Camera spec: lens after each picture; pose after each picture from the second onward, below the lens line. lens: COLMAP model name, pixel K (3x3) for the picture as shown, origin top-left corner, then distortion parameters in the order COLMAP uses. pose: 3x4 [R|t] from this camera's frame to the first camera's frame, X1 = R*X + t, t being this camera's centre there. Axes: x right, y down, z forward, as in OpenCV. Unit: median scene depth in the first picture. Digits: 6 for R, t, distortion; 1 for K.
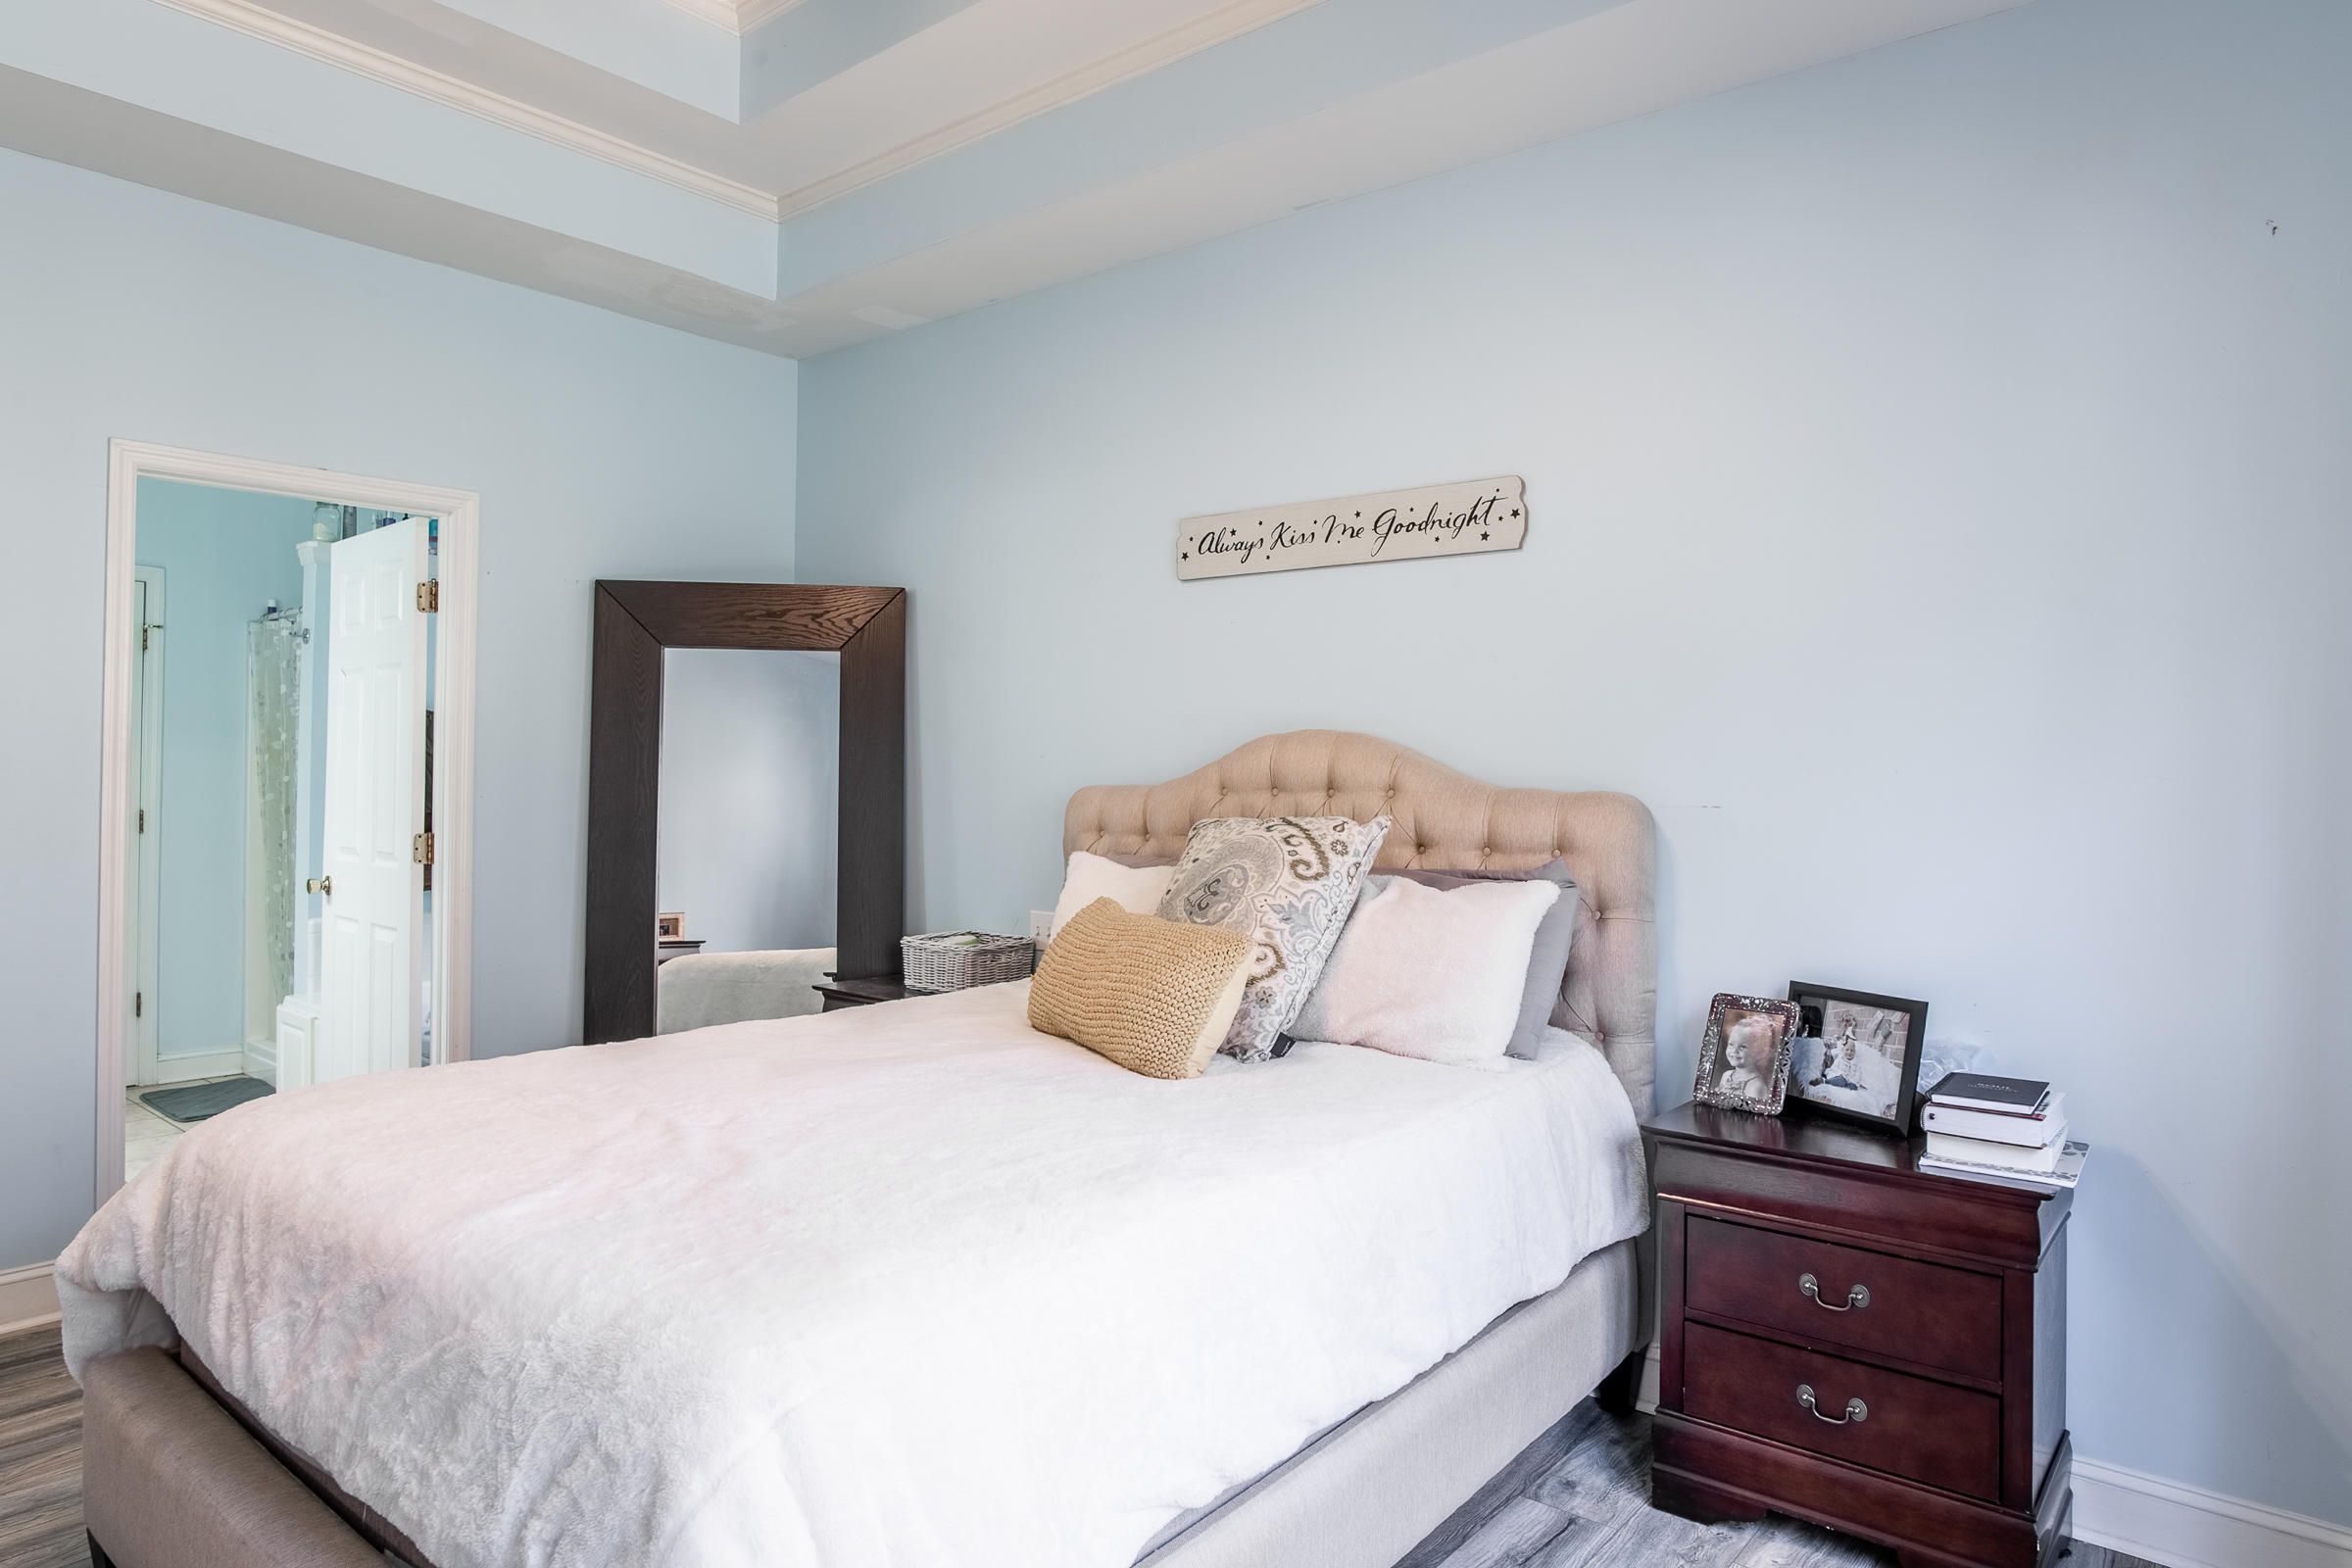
lens RADIAL K [[1361.8, 0, 1173.1], [0, 1361.8, 786.1], [0, 0, 1]] dist [-0.029734, 0.010443]
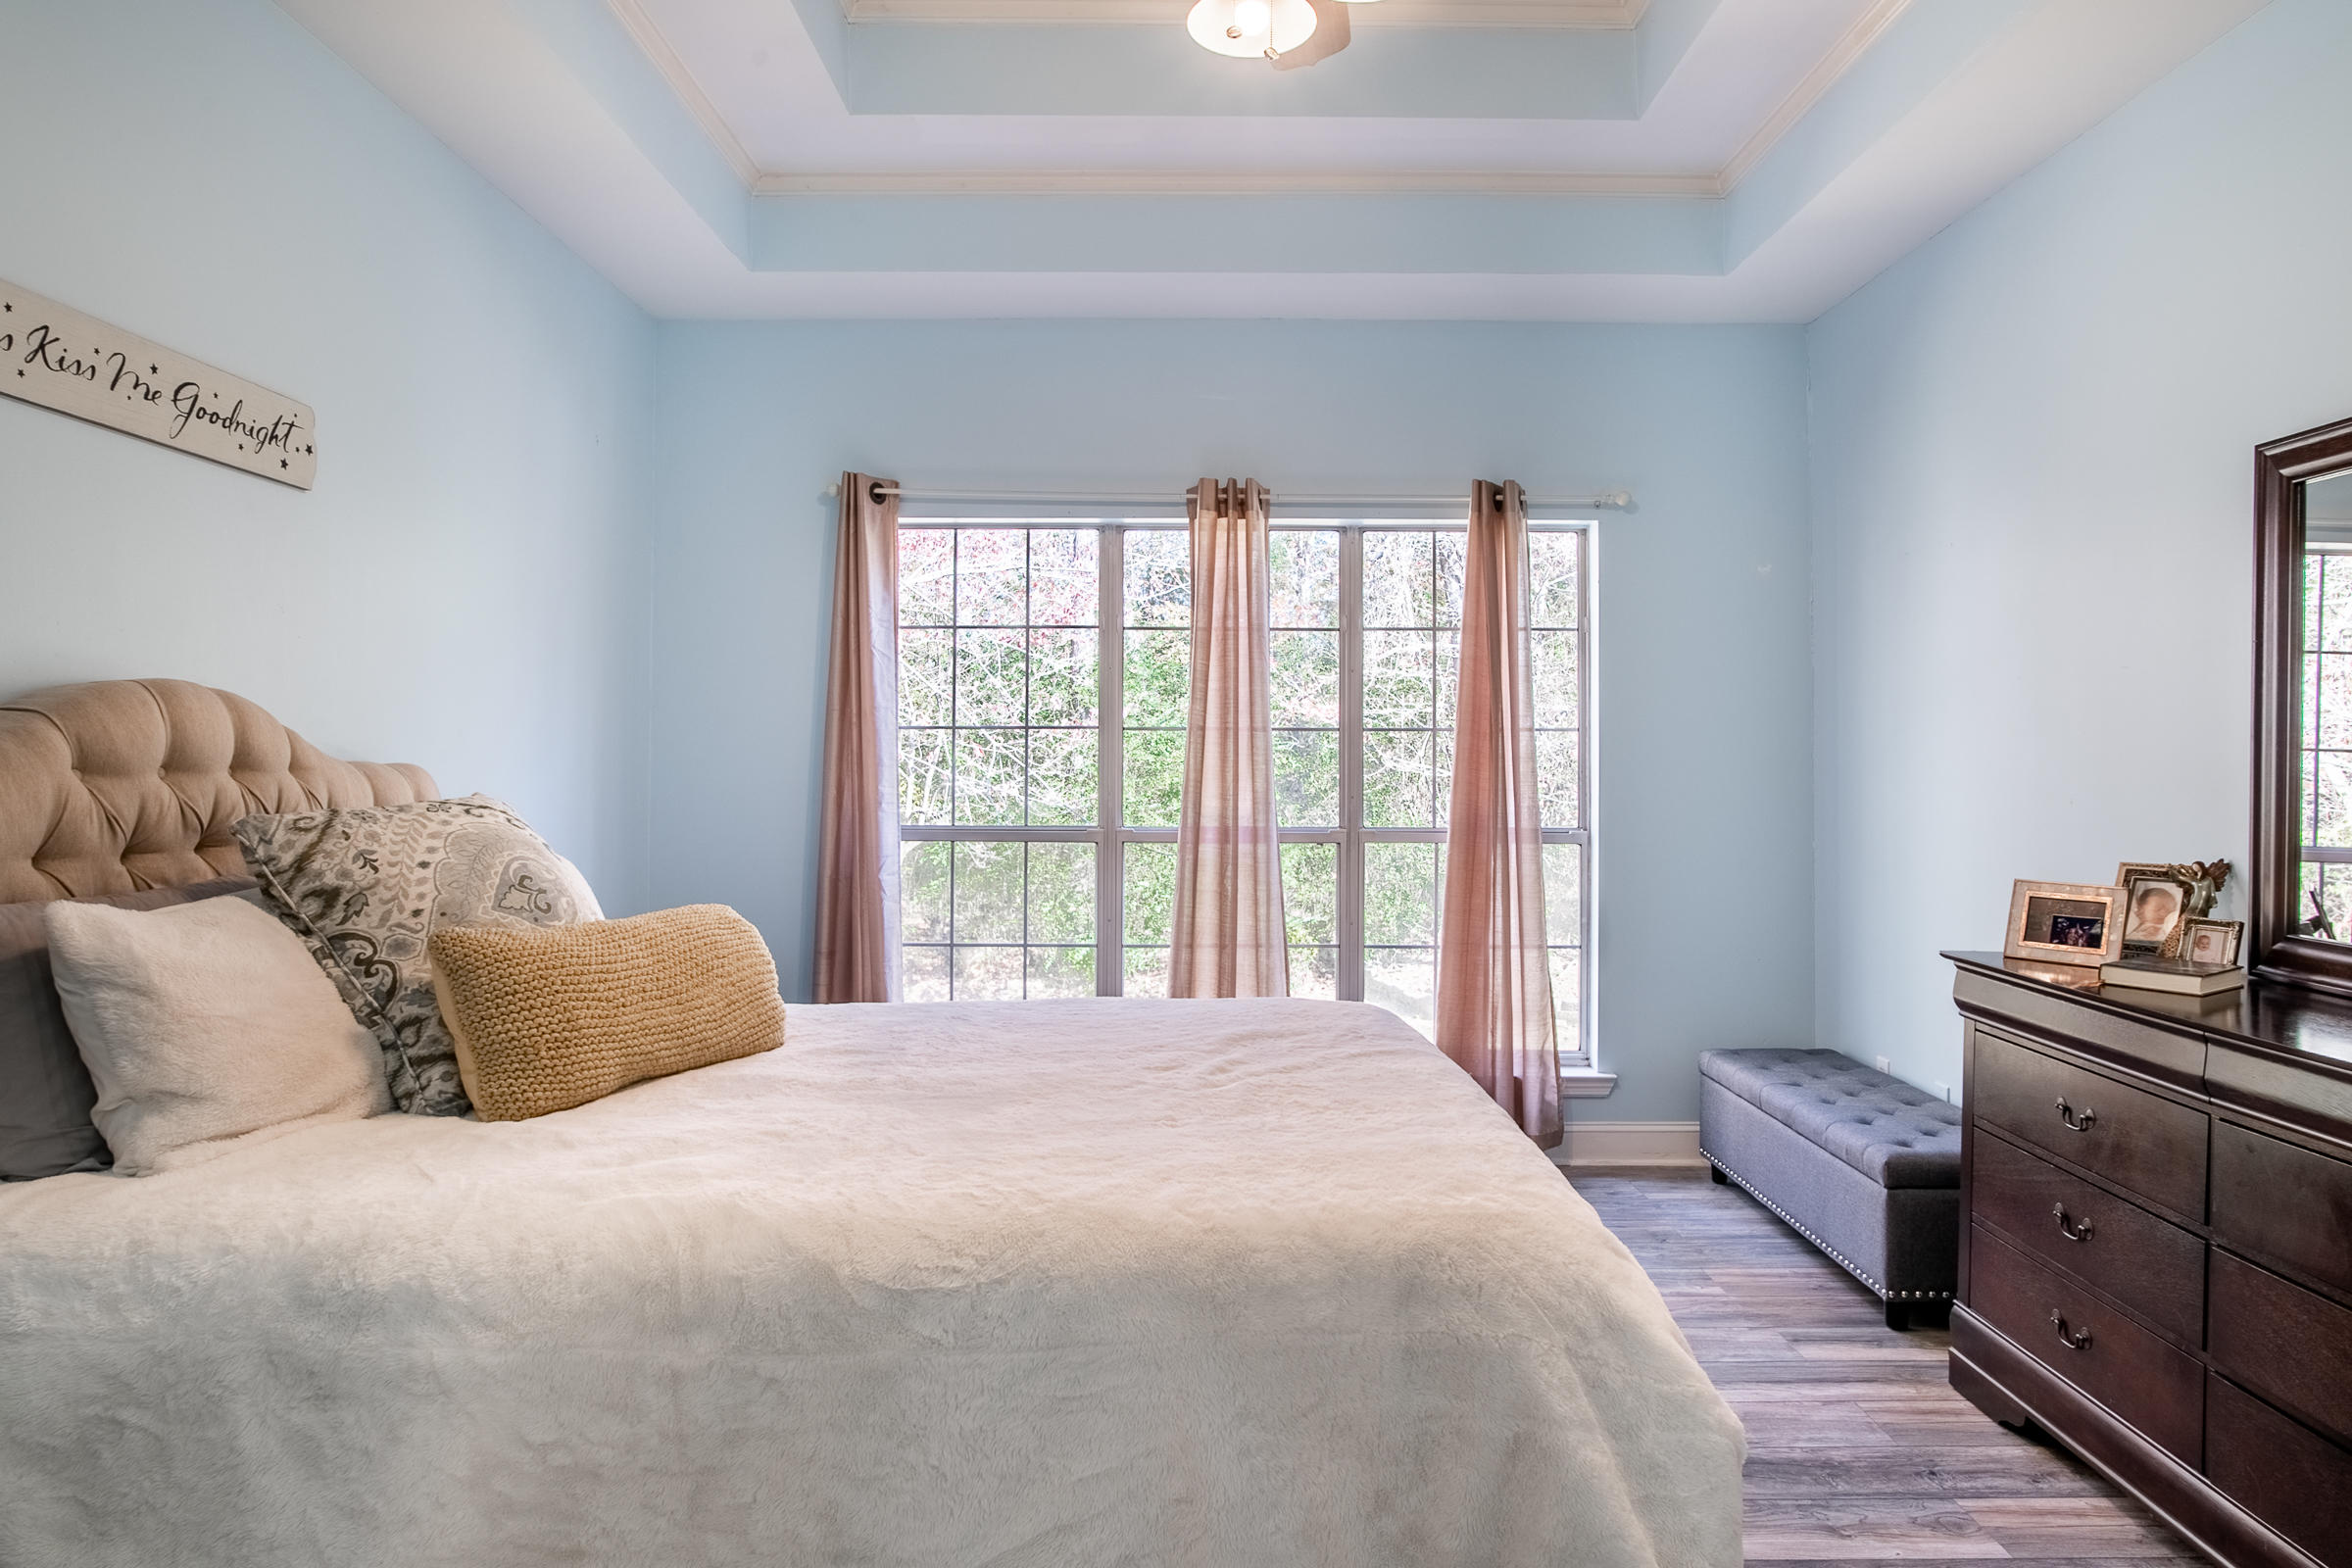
lens RADIAL K [[1361.8, 0, 1174.9], [0, 1361.8, 772.7], [0, 0, 1]] dist [-0.029734, 0.010443]
pose [[-0.622619, -0.023572, 0.782170, -0.754475], [-0.010120, 0.999705, 0.022072, -0.013662], [-0.782460, 0.005827, -0.622674, 1.048105]]
